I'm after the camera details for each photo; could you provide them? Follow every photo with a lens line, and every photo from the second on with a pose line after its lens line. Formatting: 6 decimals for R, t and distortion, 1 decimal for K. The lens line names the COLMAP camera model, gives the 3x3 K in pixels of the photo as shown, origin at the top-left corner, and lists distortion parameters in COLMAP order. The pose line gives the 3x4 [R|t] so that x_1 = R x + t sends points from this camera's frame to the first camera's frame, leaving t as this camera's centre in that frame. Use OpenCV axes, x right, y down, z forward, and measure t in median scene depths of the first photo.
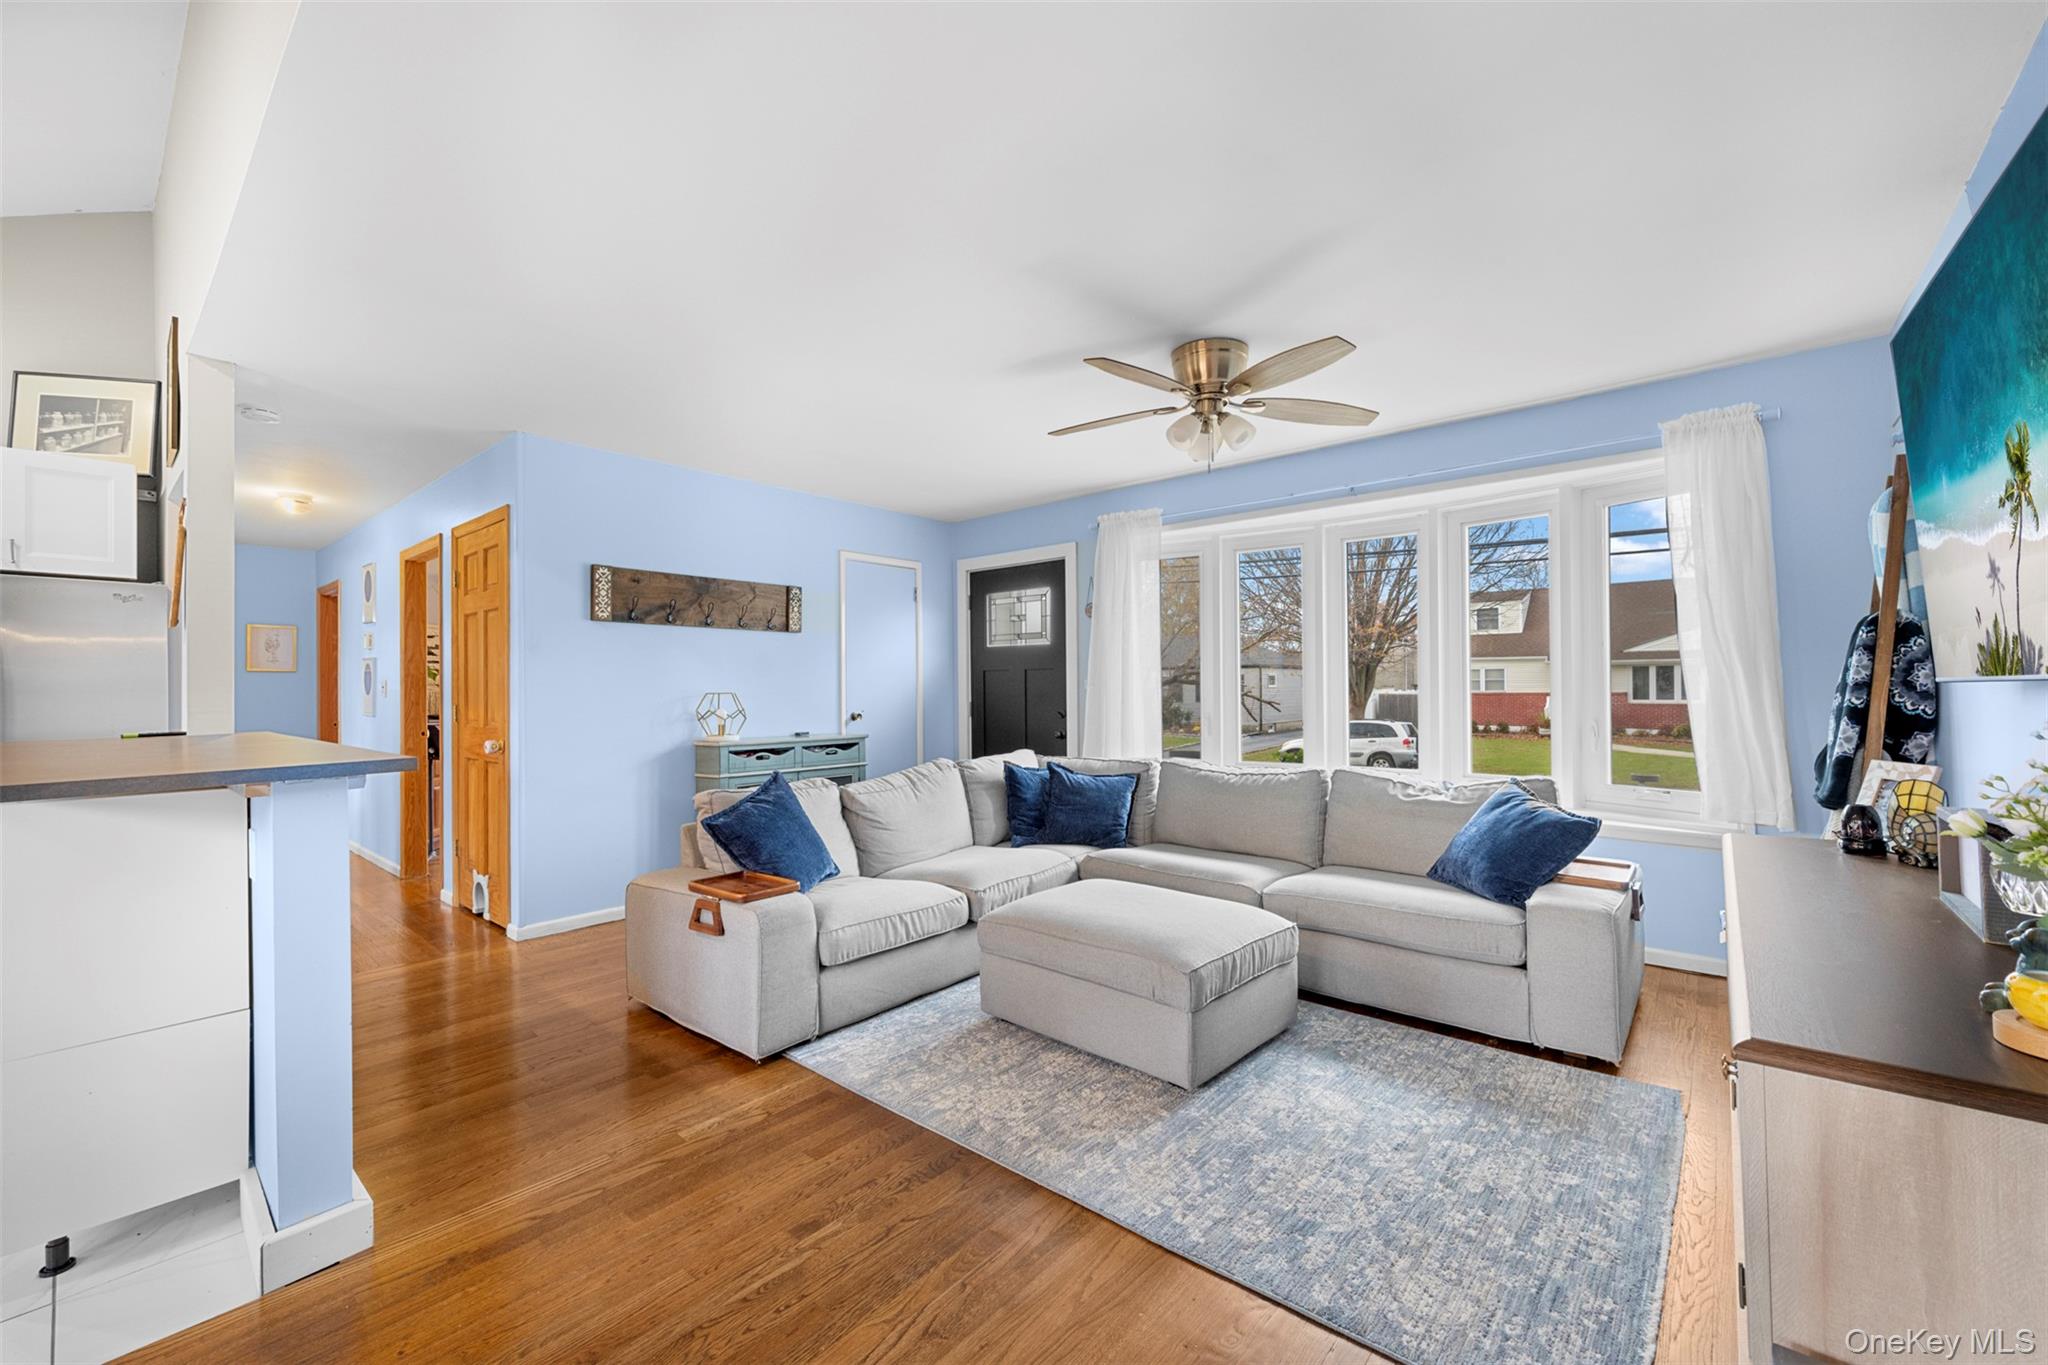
lens RADIAL K [[824.0, 0, 1024.3], [0, 824.0, 676.8], [0, 0, 1]] dist [0.000893, -0.000013]
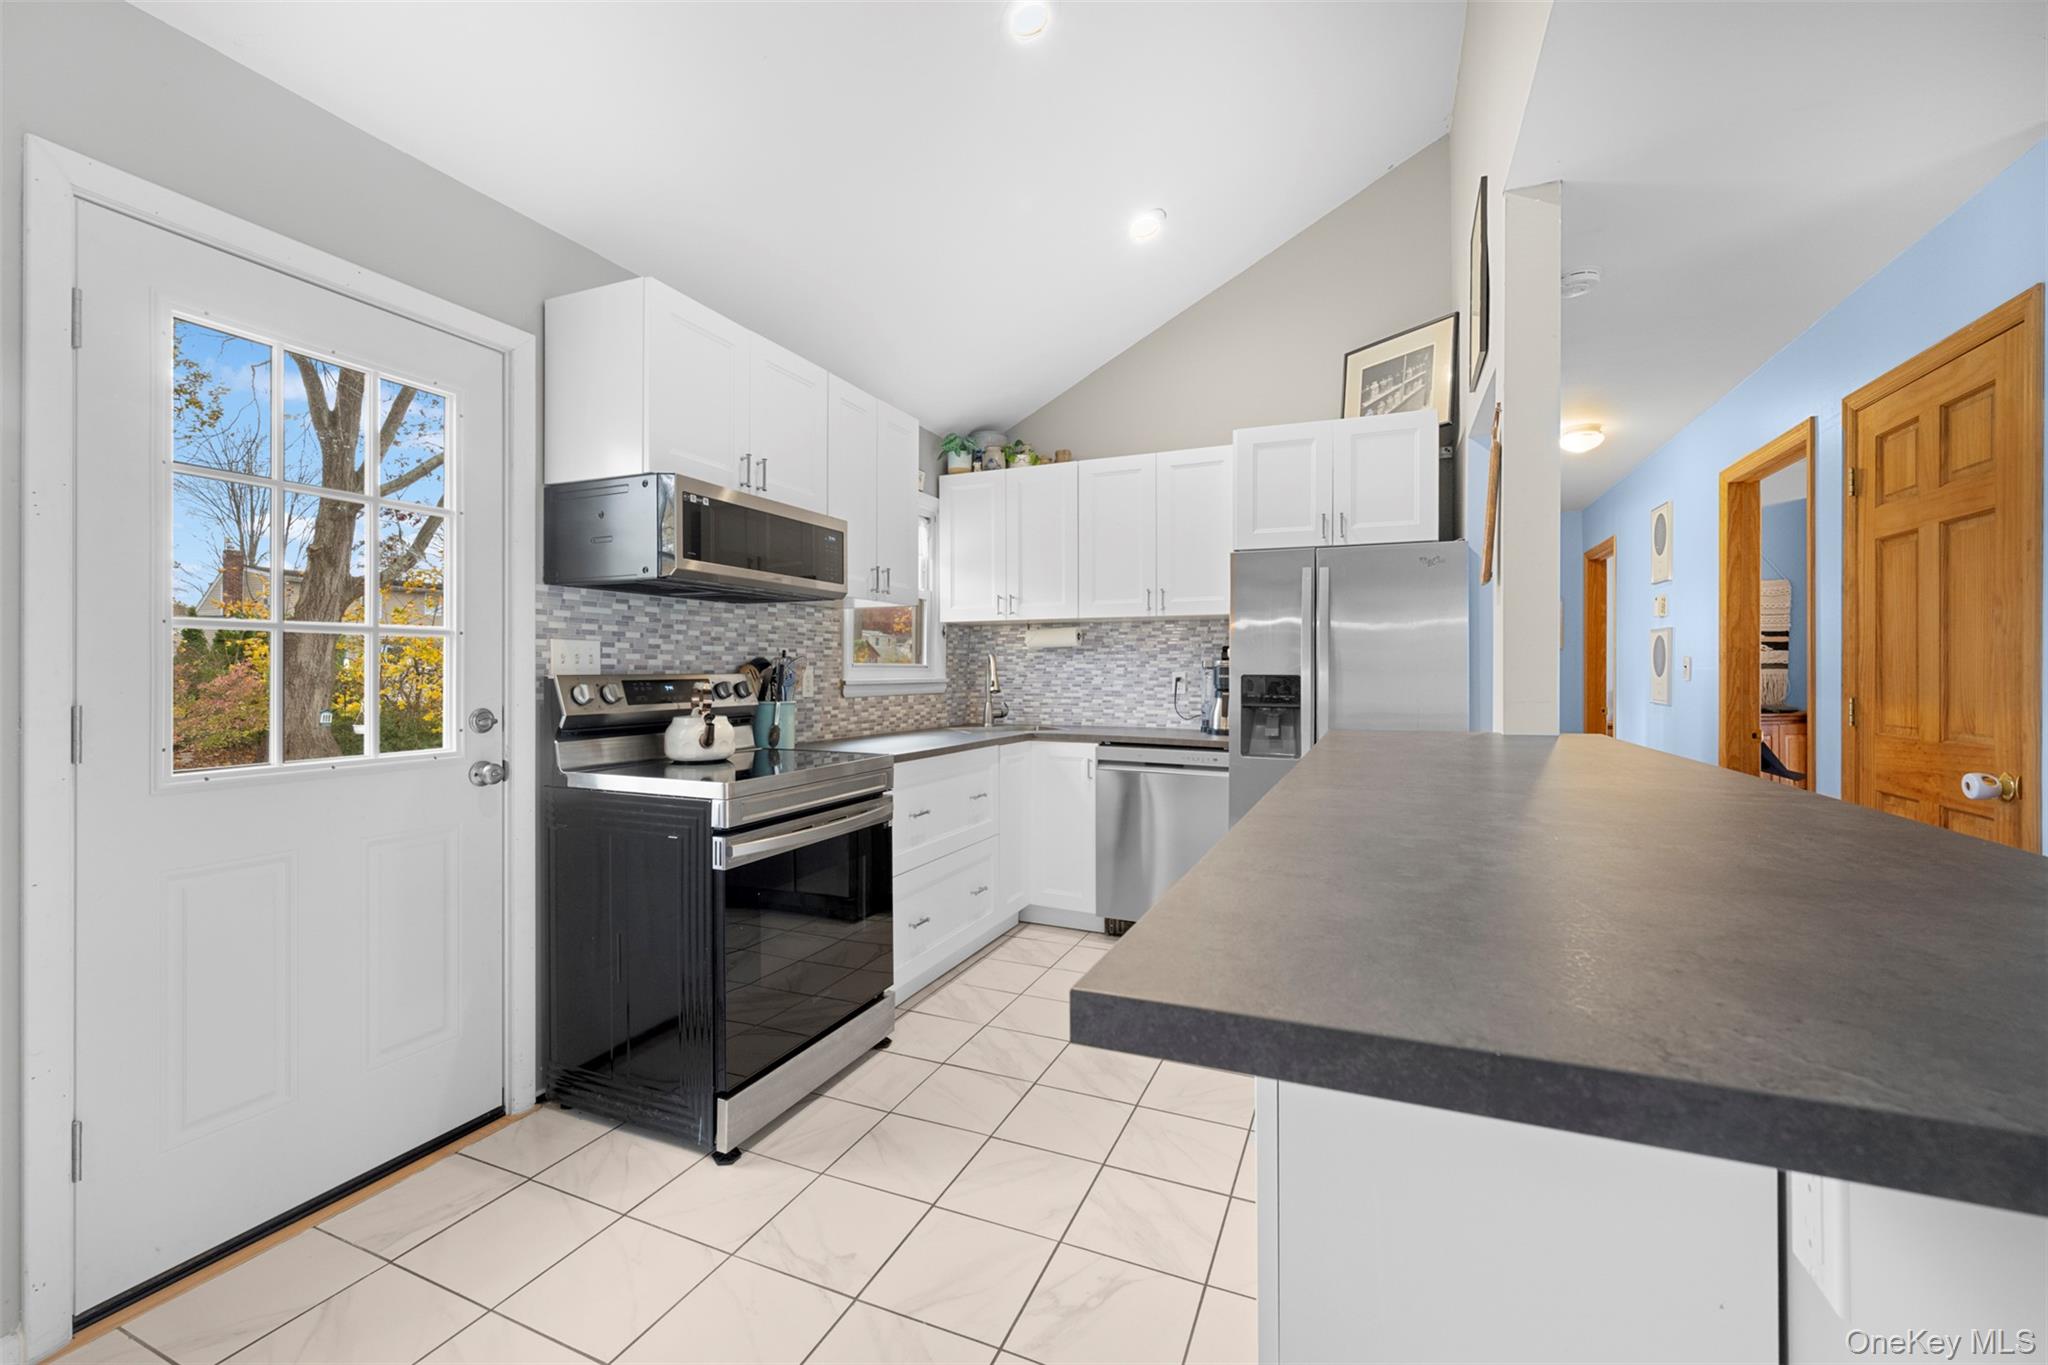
lens RADIAL K [[824.0, 0, 1024.3], [0, 824.0, 676.8], [0, 0, 1]] dist [0.000893, -0.000013]
pose [[0.298839, 0.016476, -0.954161, -0.359610], [0.008343, 0.999768, 0.019877, 0.003378], [0.954267, -0.013901, 0.298632, 0.308372]]
